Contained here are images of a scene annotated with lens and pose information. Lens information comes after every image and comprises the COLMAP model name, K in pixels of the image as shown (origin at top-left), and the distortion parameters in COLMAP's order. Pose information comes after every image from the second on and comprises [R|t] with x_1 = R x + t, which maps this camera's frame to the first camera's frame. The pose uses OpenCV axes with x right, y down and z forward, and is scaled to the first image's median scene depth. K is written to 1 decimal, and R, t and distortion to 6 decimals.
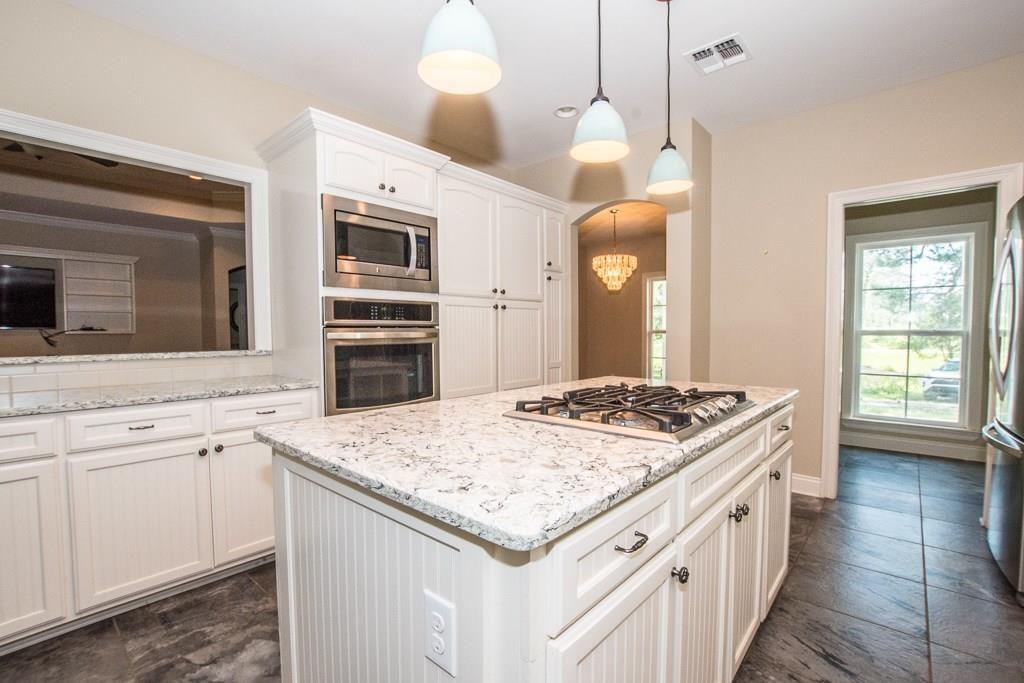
lens RADIAL K [[457.4, 0, 512.9], [0, 457.4, 350.3], [0, 0, 1]] dist [-0.012545, -0.000179]
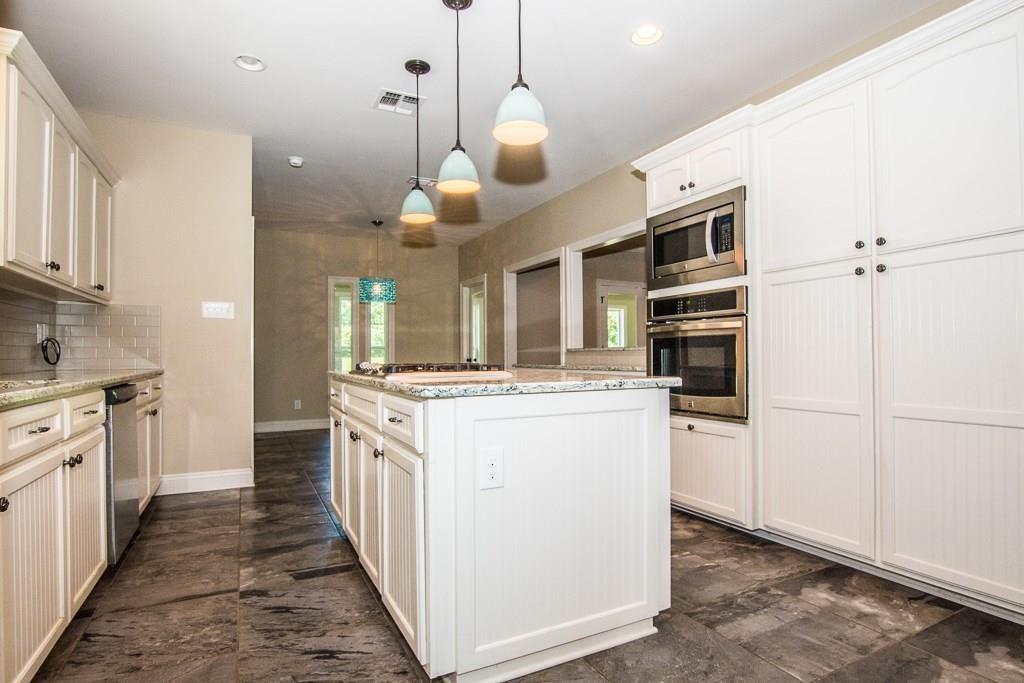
lens RADIAL K [[526.0, 0, 513.2], [0, 526.0, 347.8], [0, 0, 1]] dist [0.001470, 0.000282]
pose [[-0.361914, -0.004262, -0.932202, 1.129108], [-0.027667, 0.999598, 0.006172, 0.017804], [0.931801, 0.028025, -0.361886, 1.235060]]
